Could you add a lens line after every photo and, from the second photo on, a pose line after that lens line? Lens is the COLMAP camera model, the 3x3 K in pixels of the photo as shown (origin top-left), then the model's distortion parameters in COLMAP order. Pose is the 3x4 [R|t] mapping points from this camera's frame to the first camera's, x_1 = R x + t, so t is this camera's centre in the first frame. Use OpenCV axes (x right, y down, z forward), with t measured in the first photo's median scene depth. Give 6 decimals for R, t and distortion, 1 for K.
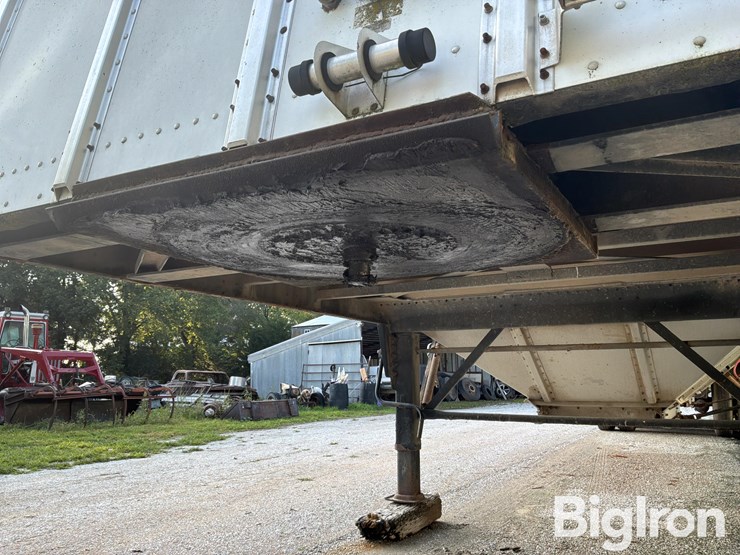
lens RADIAL K [[612.9, 0, 370.0], [0, 612.9, 277.5], [0, 0, 1]] dist [0.125186, -0.223740]
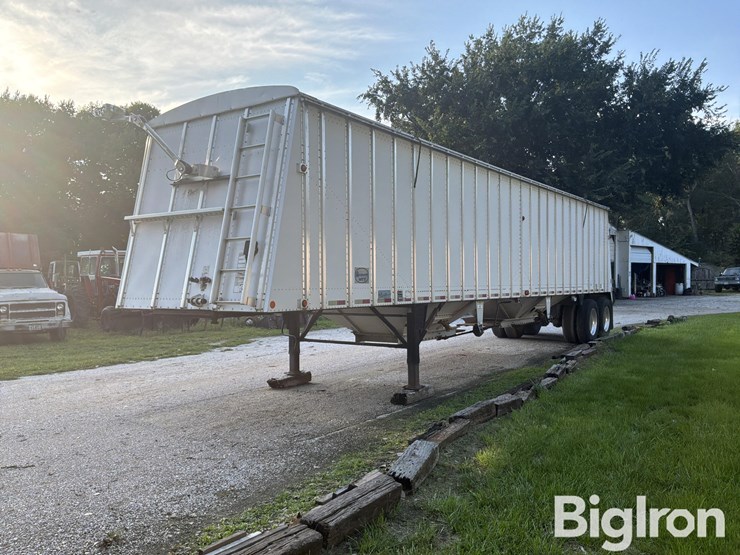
lens RADIAL K [[612.9, 0, 370.0], [0, 612.9, 277.5], [0, 0, 1]] dist [0.125186, -0.223740]
pose [[0.995040, -0.007042, -0.099226, 0.157865], [0.023037, 0.986687, 0.160991, -0.103227], [0.096771, -0.162478, 0.981955, -0.334168]]
